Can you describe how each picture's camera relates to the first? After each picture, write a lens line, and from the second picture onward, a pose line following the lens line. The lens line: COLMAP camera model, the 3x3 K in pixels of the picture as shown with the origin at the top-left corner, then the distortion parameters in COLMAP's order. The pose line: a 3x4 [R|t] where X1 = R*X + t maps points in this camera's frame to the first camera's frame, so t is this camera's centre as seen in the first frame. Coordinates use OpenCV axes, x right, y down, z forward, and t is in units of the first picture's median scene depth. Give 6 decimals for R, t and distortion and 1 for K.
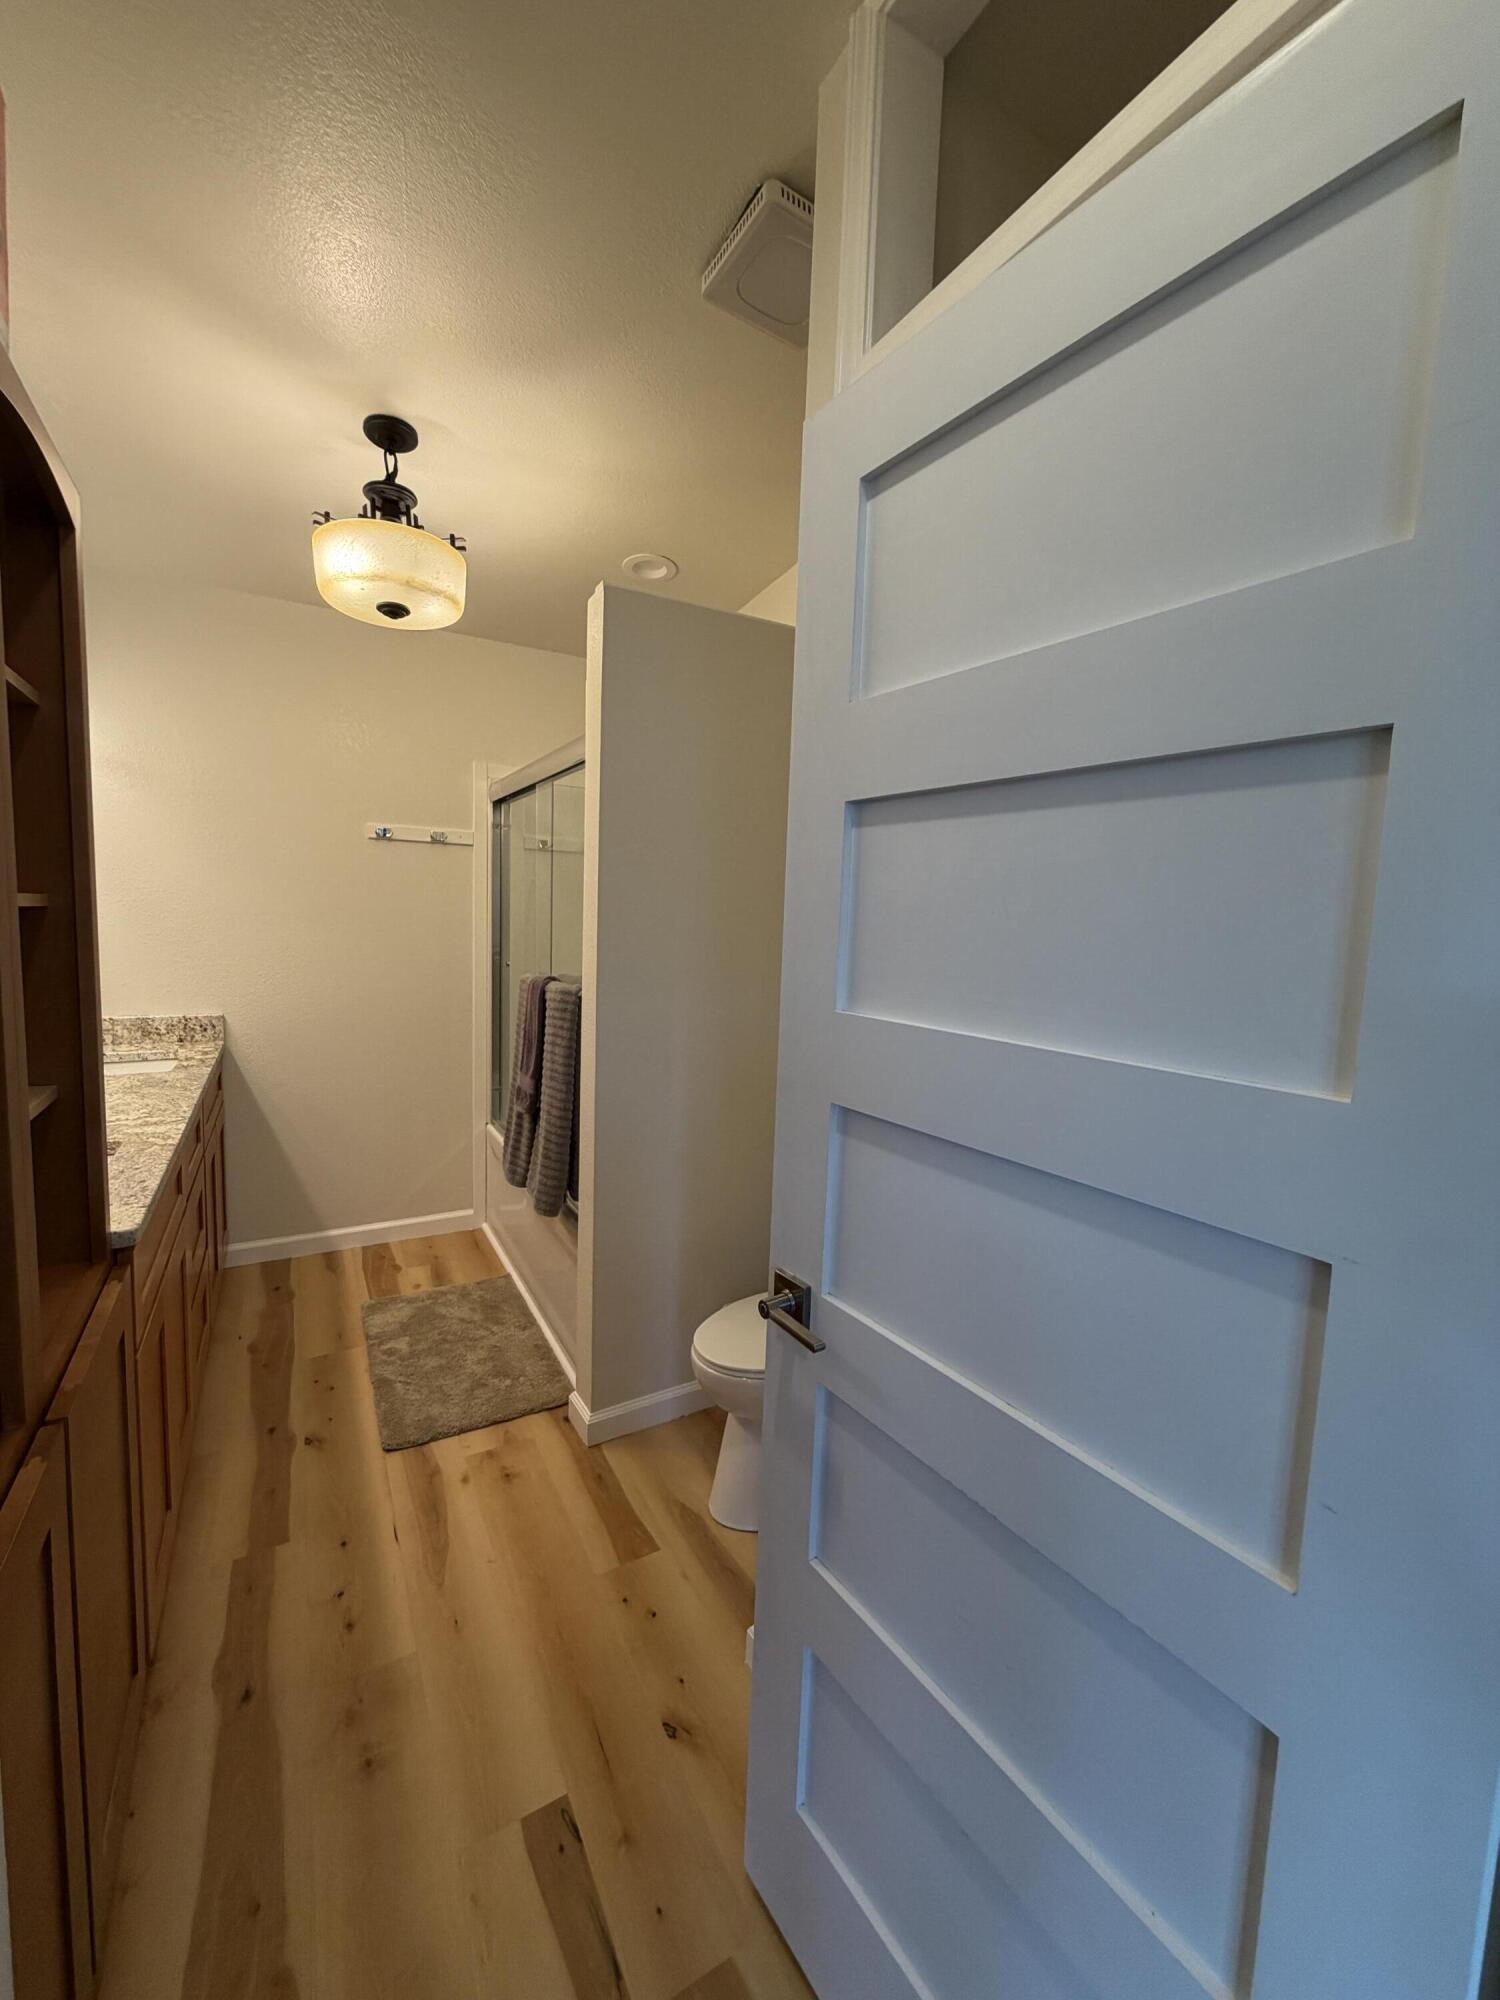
lens RADIAL K [[791.6, 0, 749.9], [0, 791.6, 997.3], [0, 0, 1]] dist [-0.002742, 0.000204]
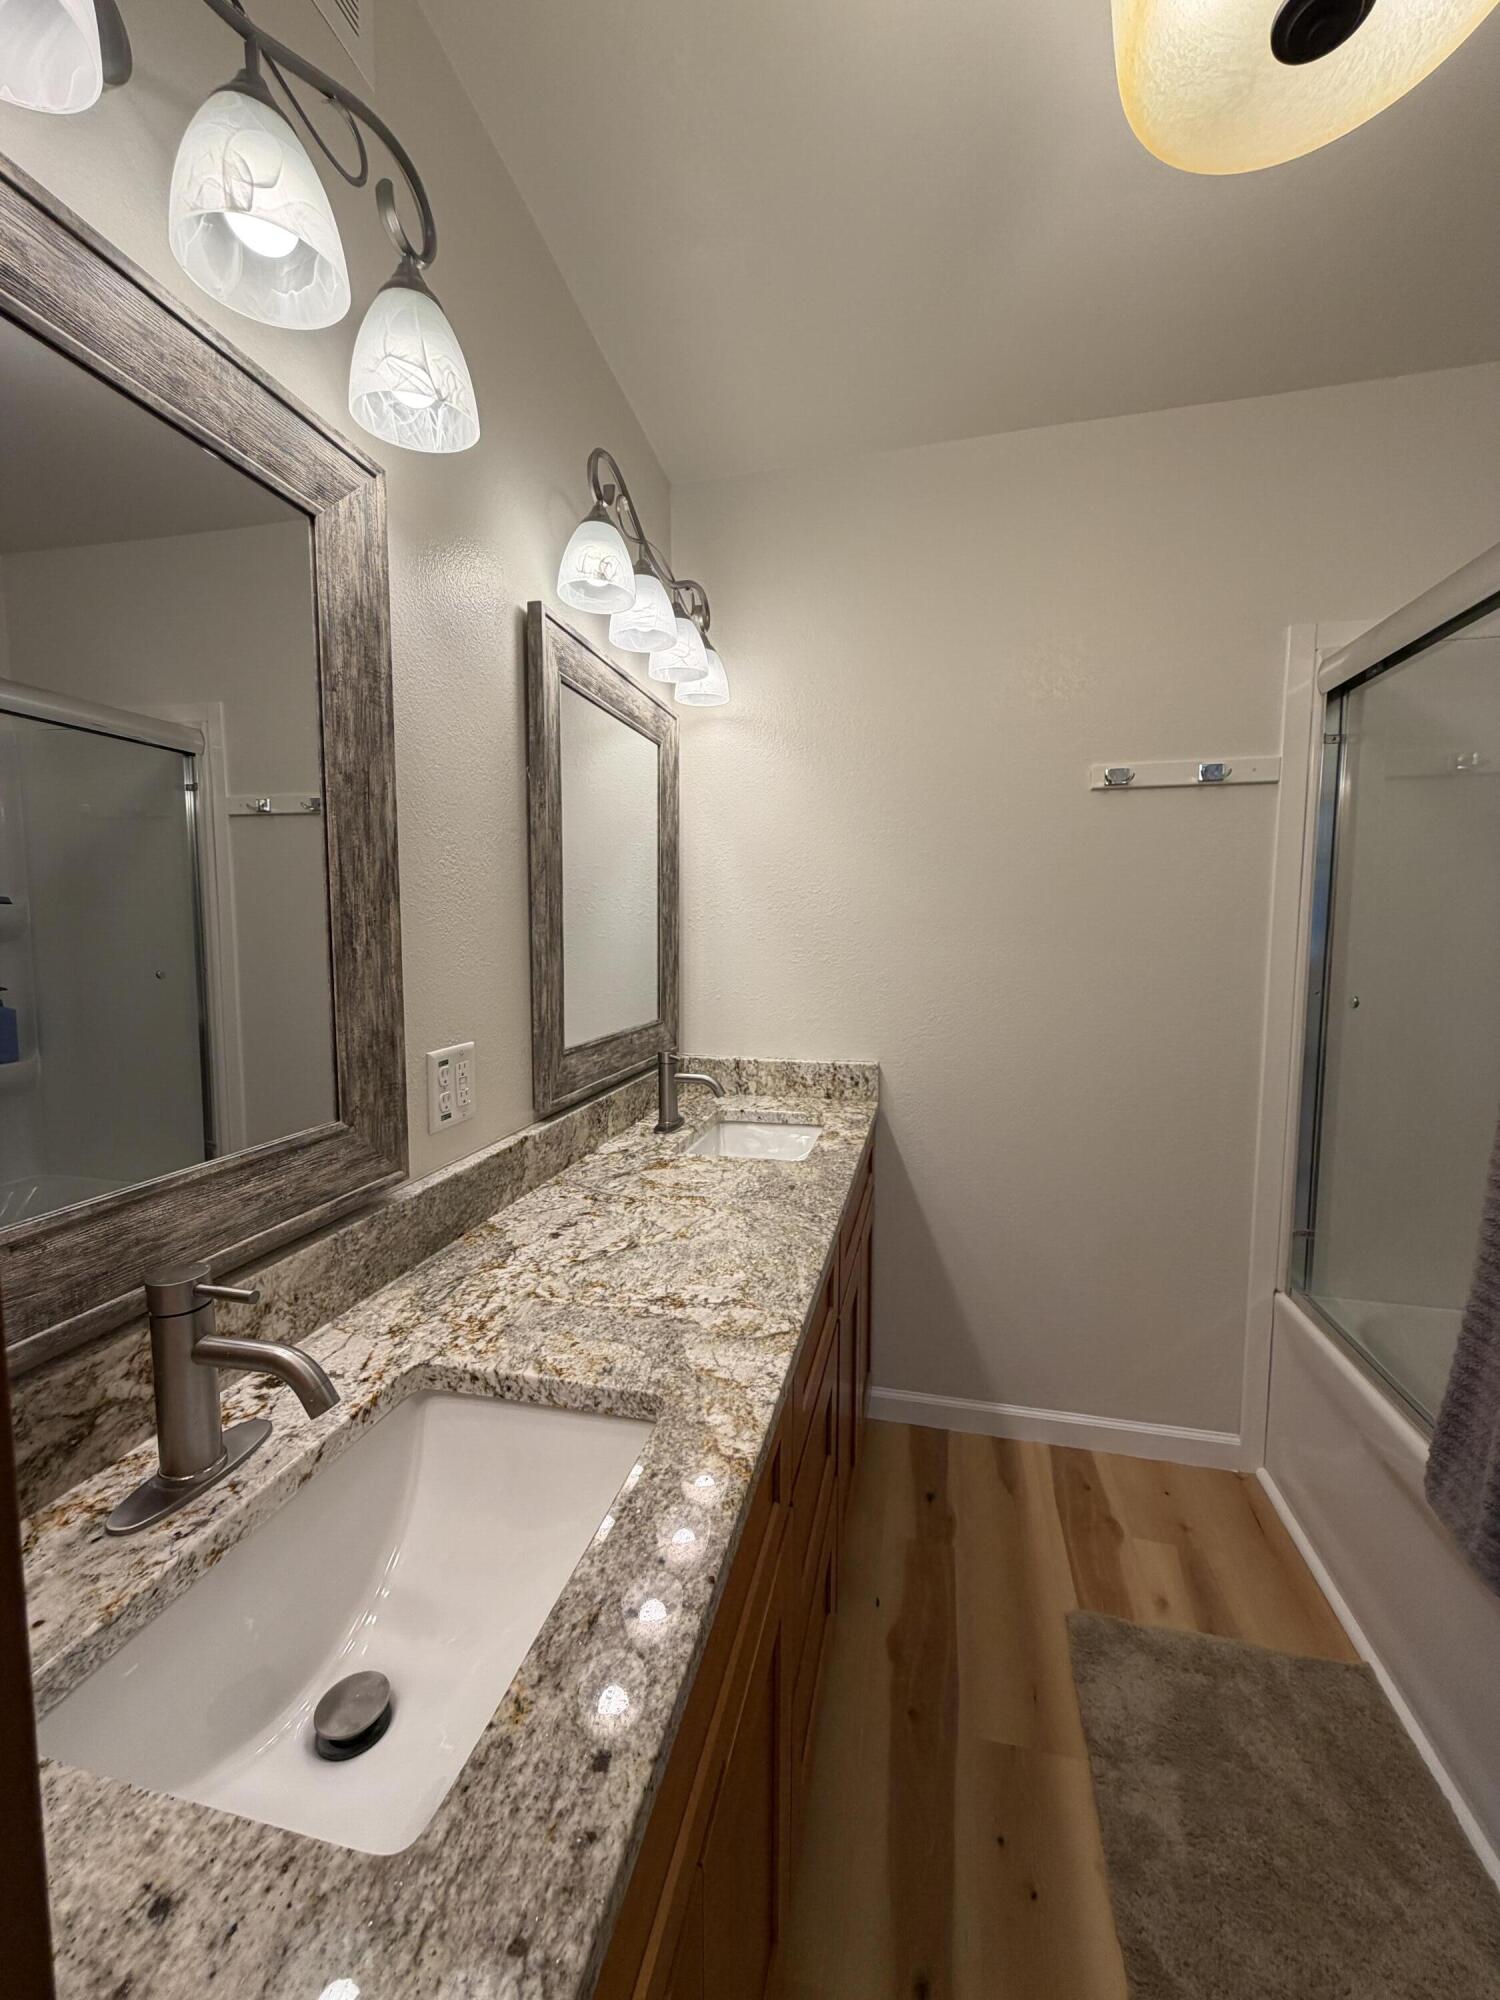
lens RADIAL K [[791.6, 0, 750.1], [0, 791.6, 998.7], [0, 0, 1]] dist [-0.002742, 0.000204]
pose [[0.726428, 0.026770, -0.686721, -0.262530], [-0.043757, 0.999015, -0.007344, -0.025415], [0.685848, 0.035384, 0.726884, 0.399773]]
